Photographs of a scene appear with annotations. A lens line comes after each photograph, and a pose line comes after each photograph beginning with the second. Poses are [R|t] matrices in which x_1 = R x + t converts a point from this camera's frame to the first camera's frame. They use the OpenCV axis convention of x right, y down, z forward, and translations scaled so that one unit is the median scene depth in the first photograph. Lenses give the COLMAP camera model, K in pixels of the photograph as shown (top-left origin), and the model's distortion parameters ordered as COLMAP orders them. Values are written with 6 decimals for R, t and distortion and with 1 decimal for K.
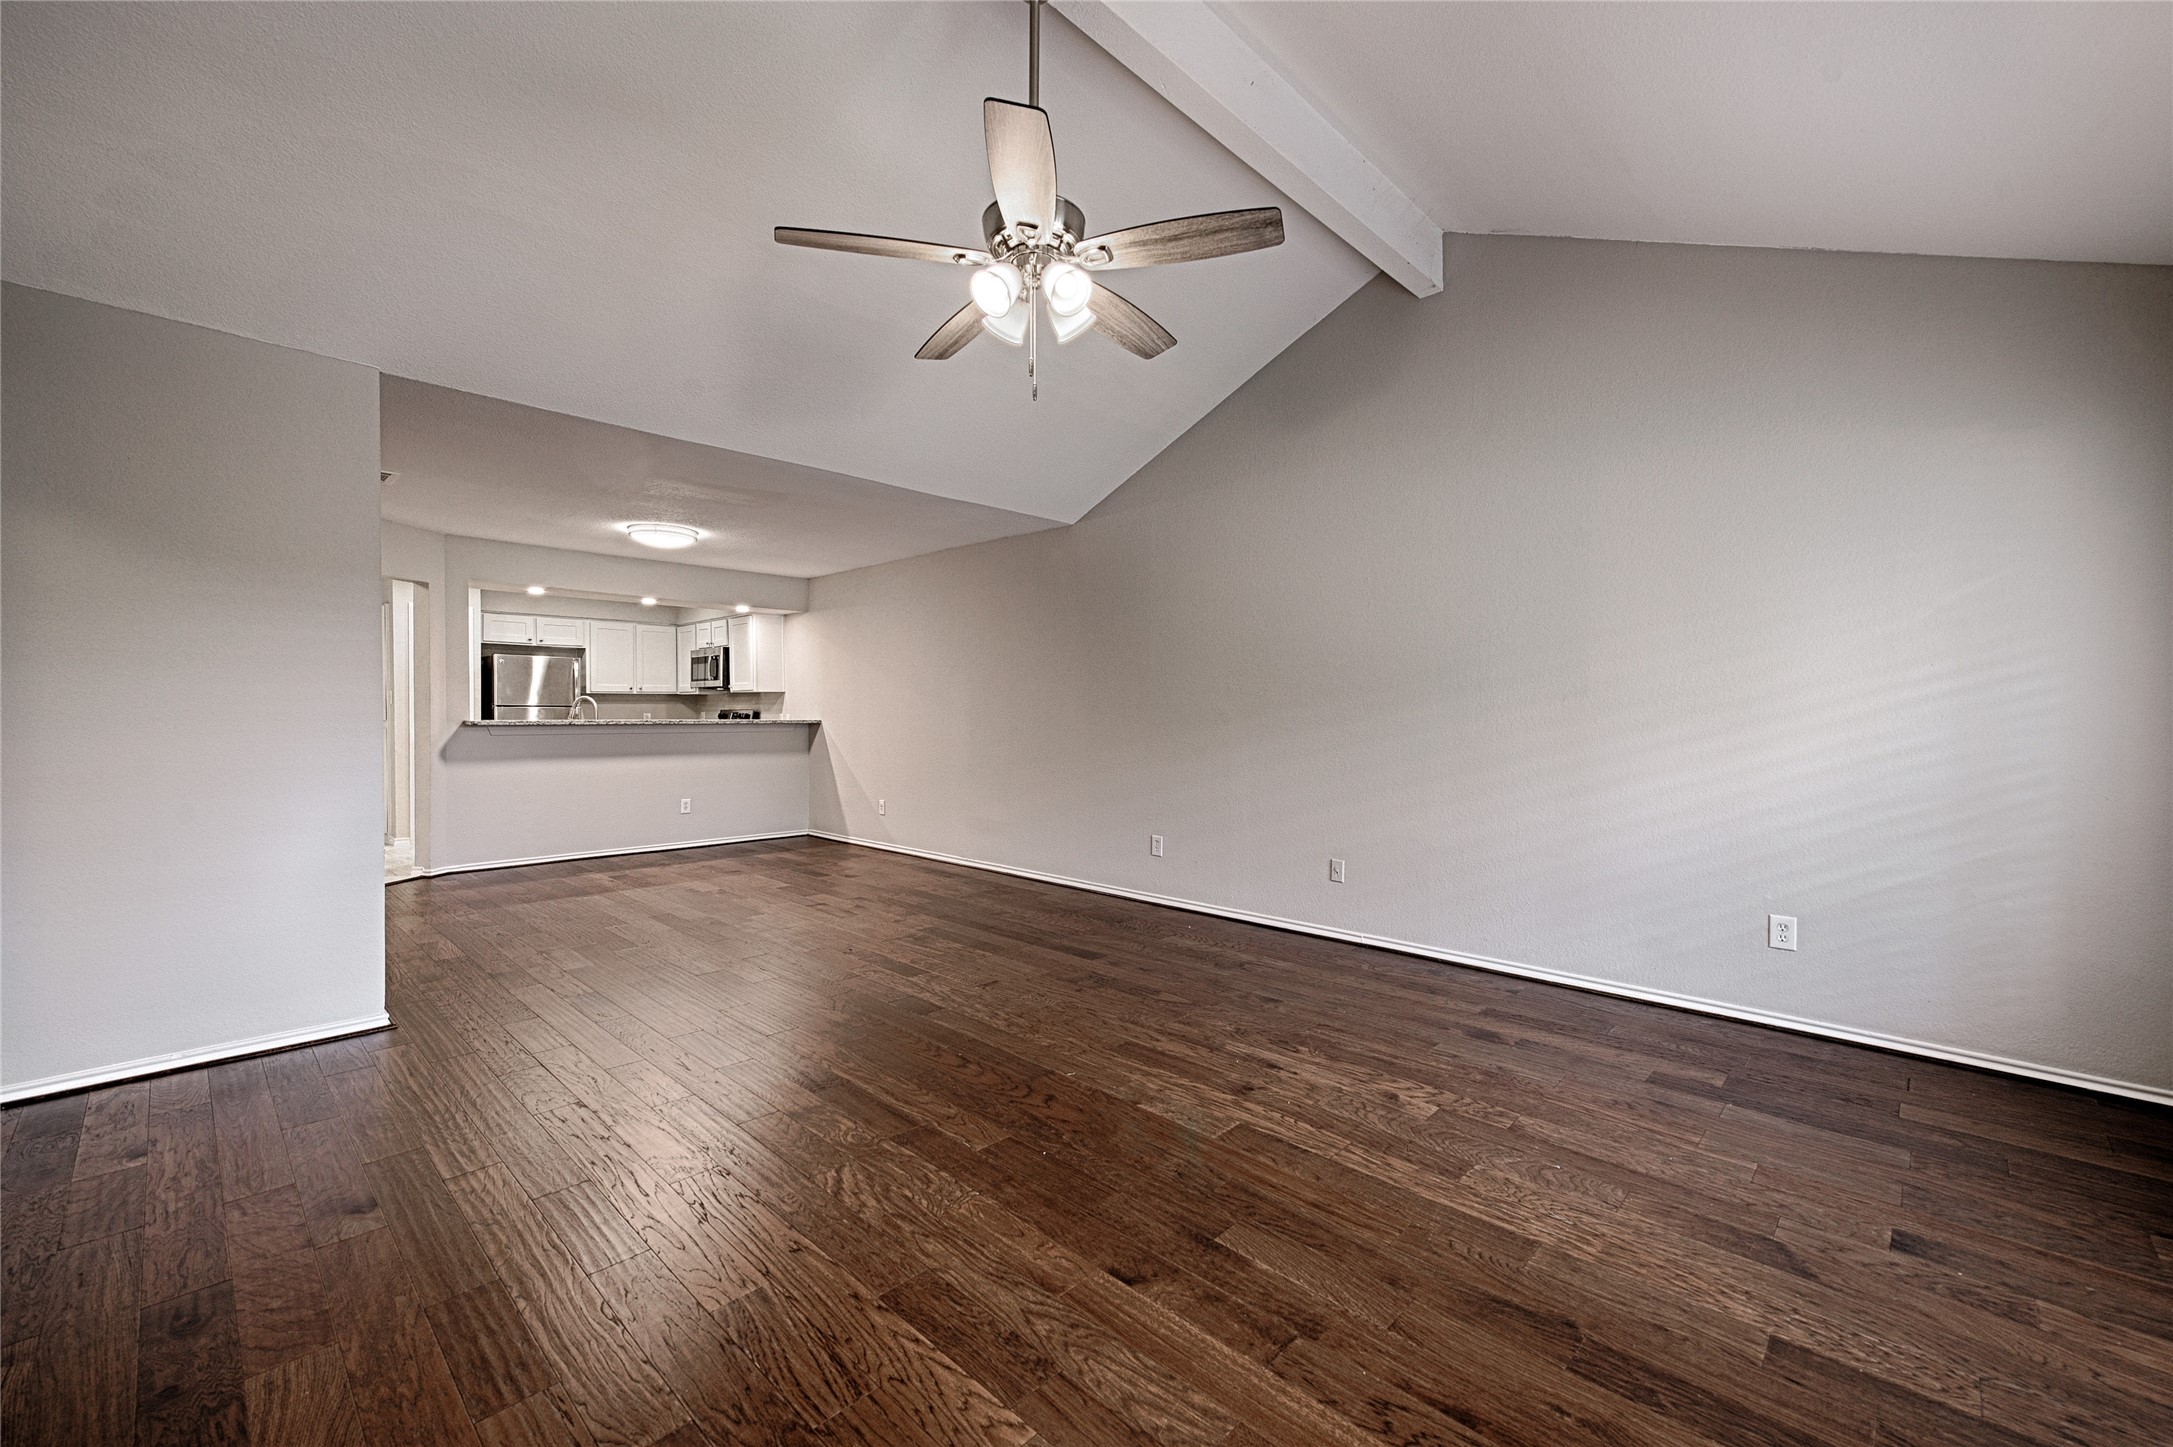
lens RADIAL K [[883.9, 0, 1093.4], [0, 883.9, 723.1], [0, 0, 1]] dist [0.007412, -0.001048]
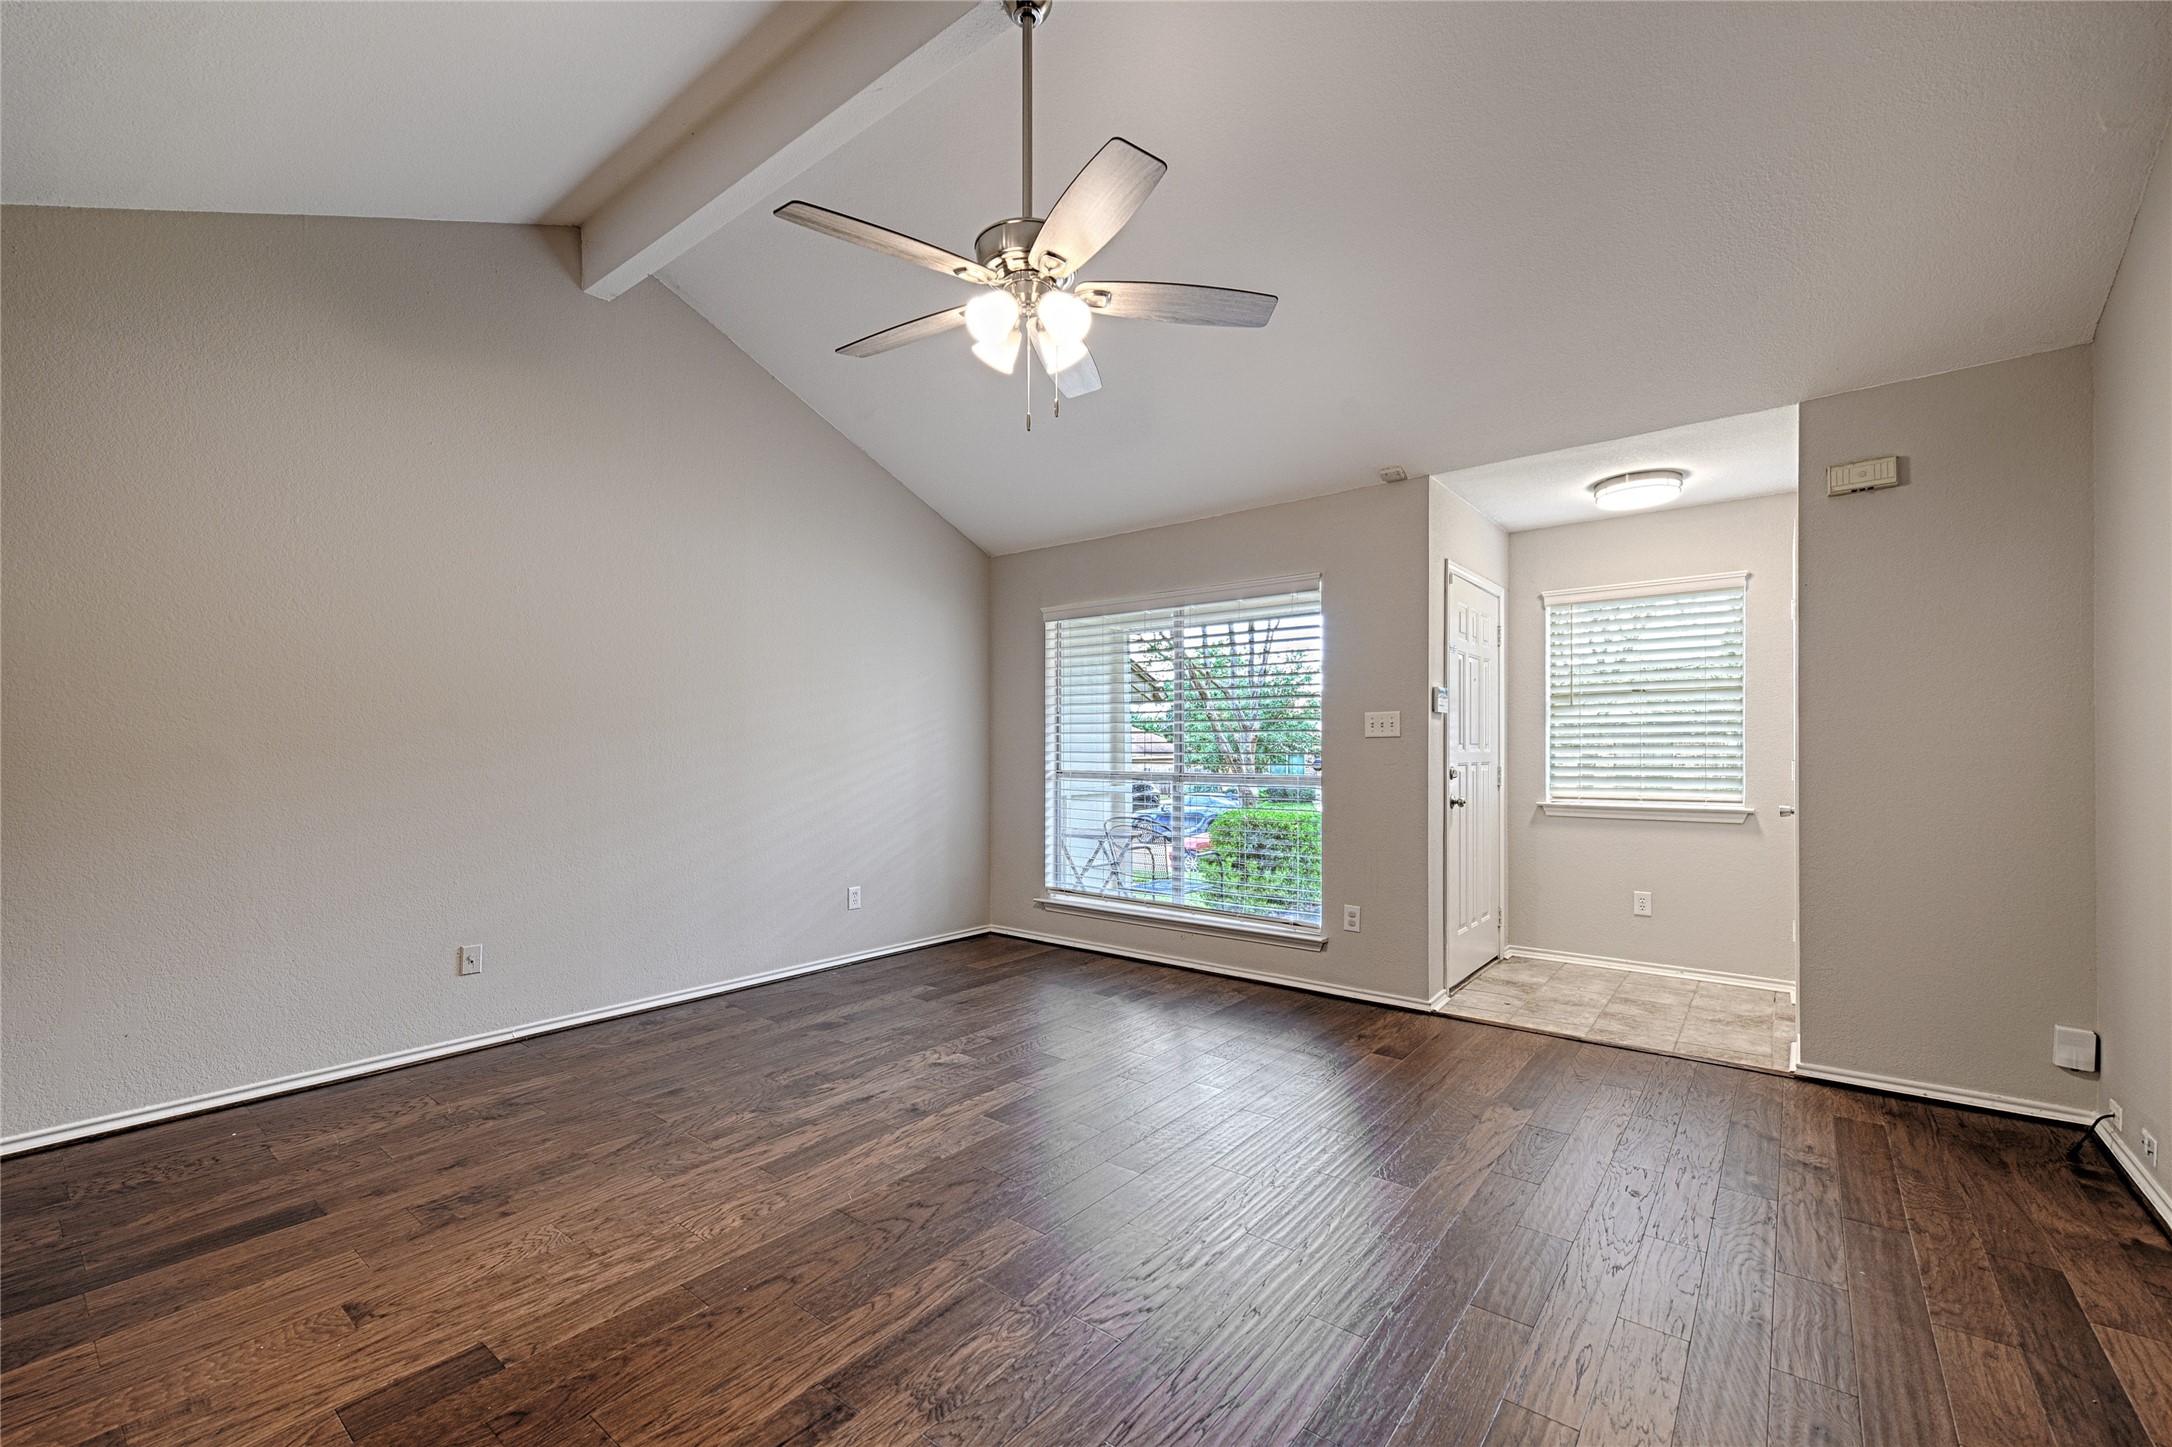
lens RADIAL K [[883.5, 0, 1096.3], [0, 883.5, 739.8], [0, 0, 1]] dist [0.007412, -0.001048]
pose [[-0.100303, 0.008857, 0.994918, -0.825055], [0.014472, 0.999868, -0.007442, -0.015400], [-0.994852, 0.013652, -0.100418, 0.811332]]
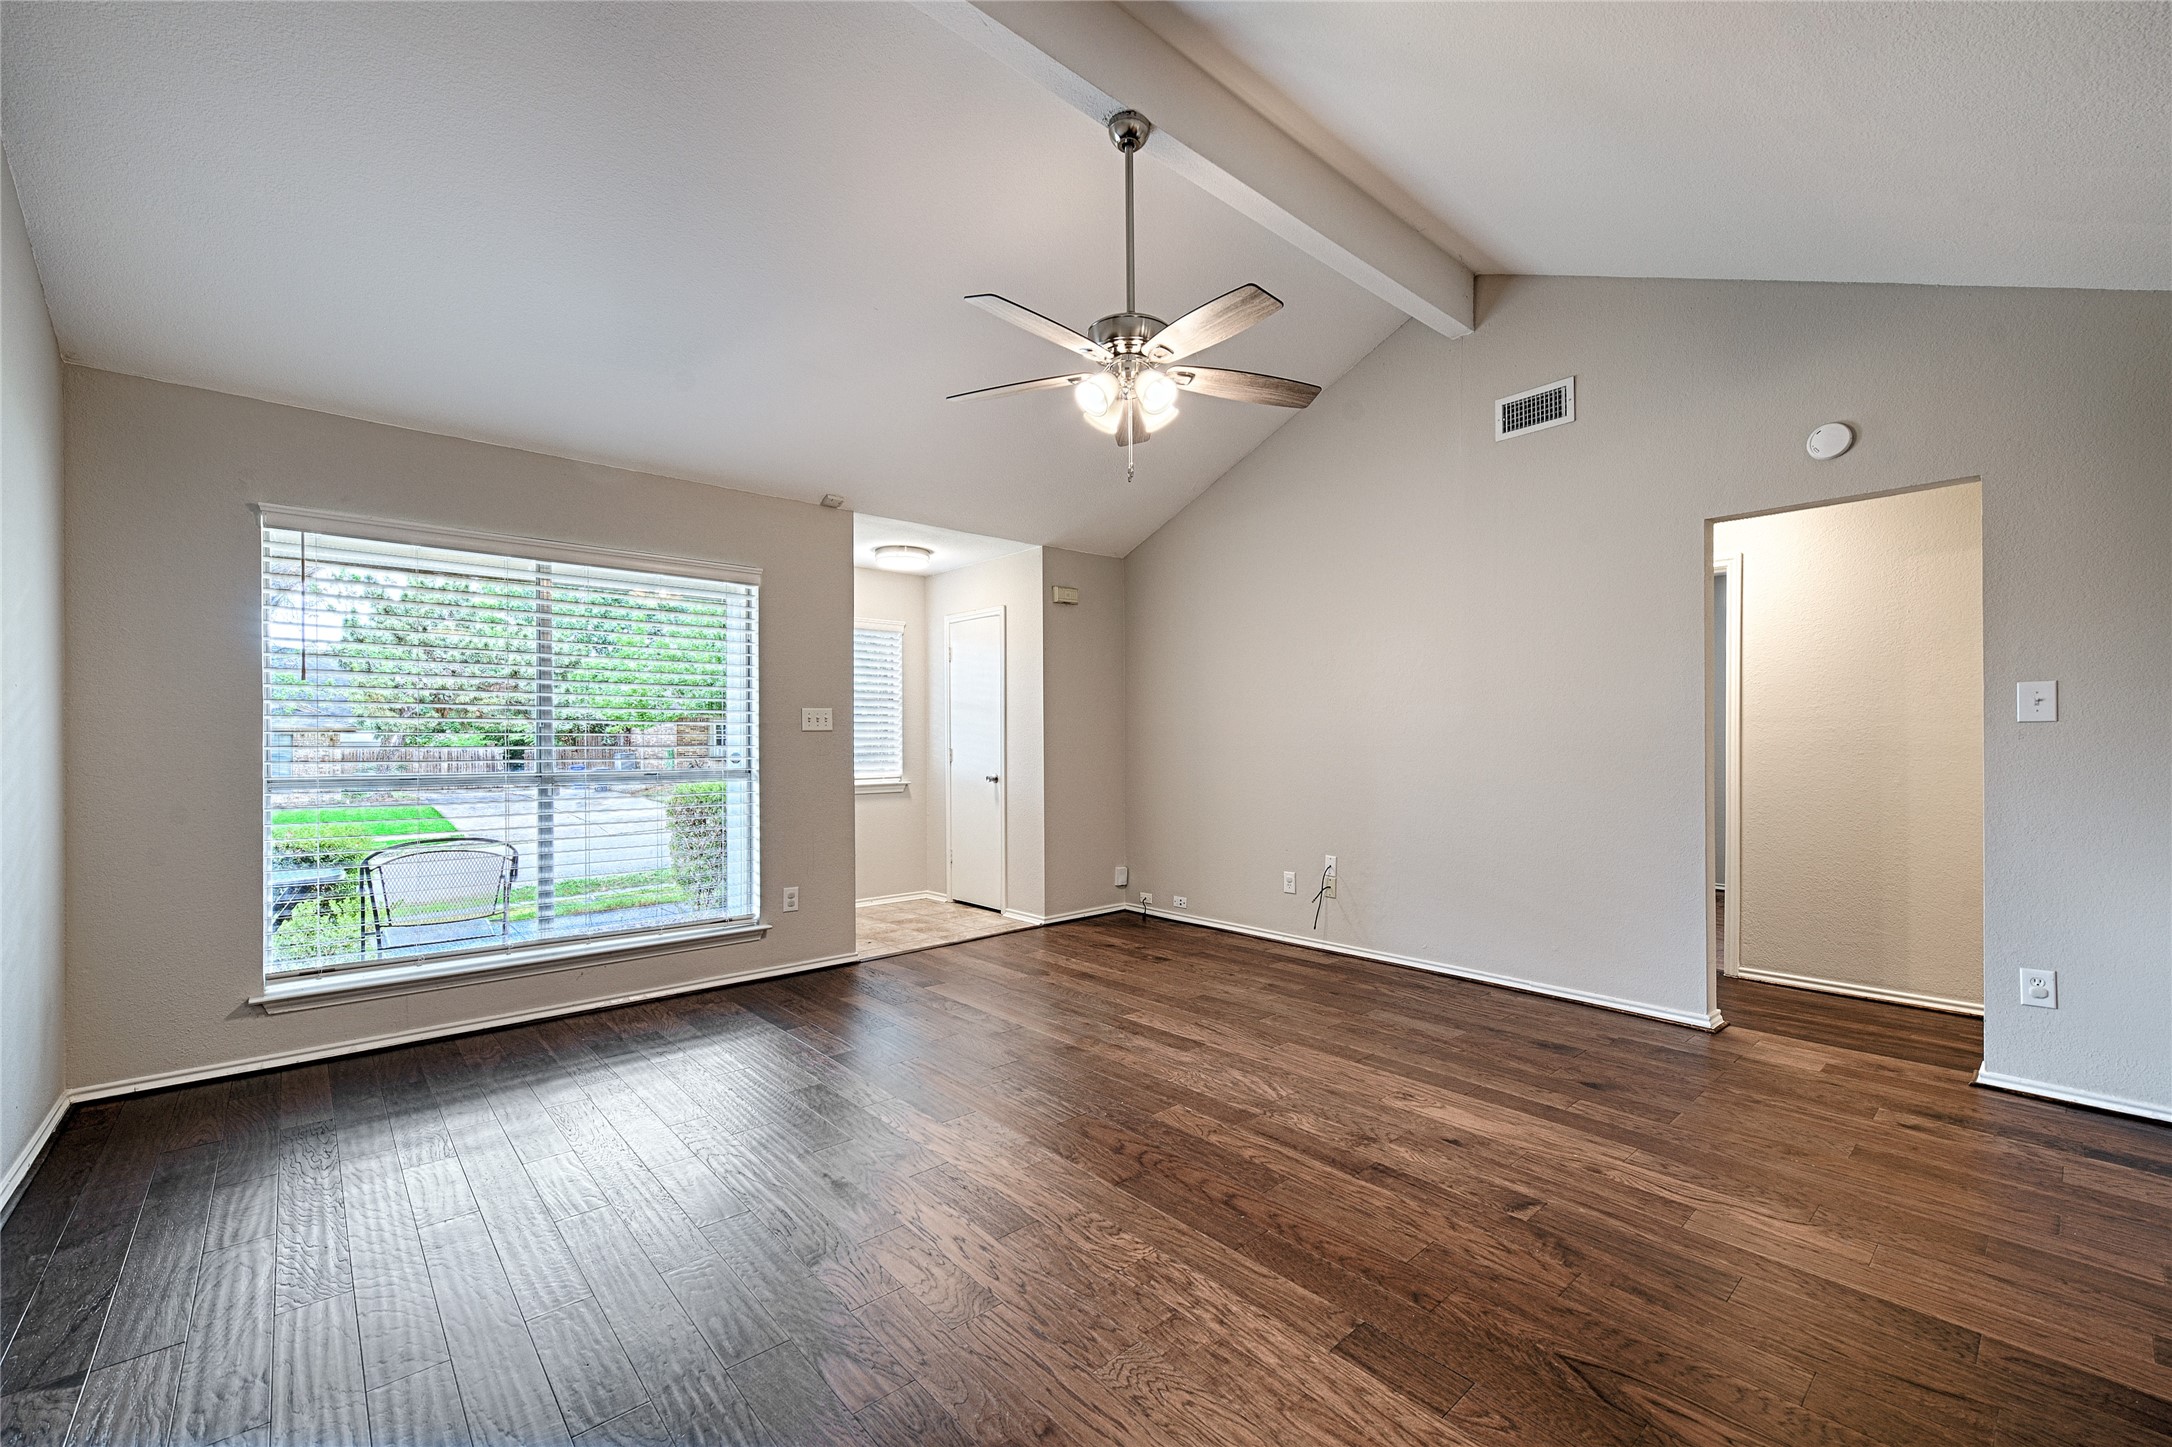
lens RADIAL K [[883.5, 0, 1097.3], [0, 883.5, 730.2], [0, 0, 1]] dist [0.007412, -0.001048]
pose [[-0.997462, 0.002140, 0.071173, -0.085374], [0.002211, 0.999997, 0.000924, -0.024199], [-0.071171, 0.001079, -0.997464, 1.740919]]
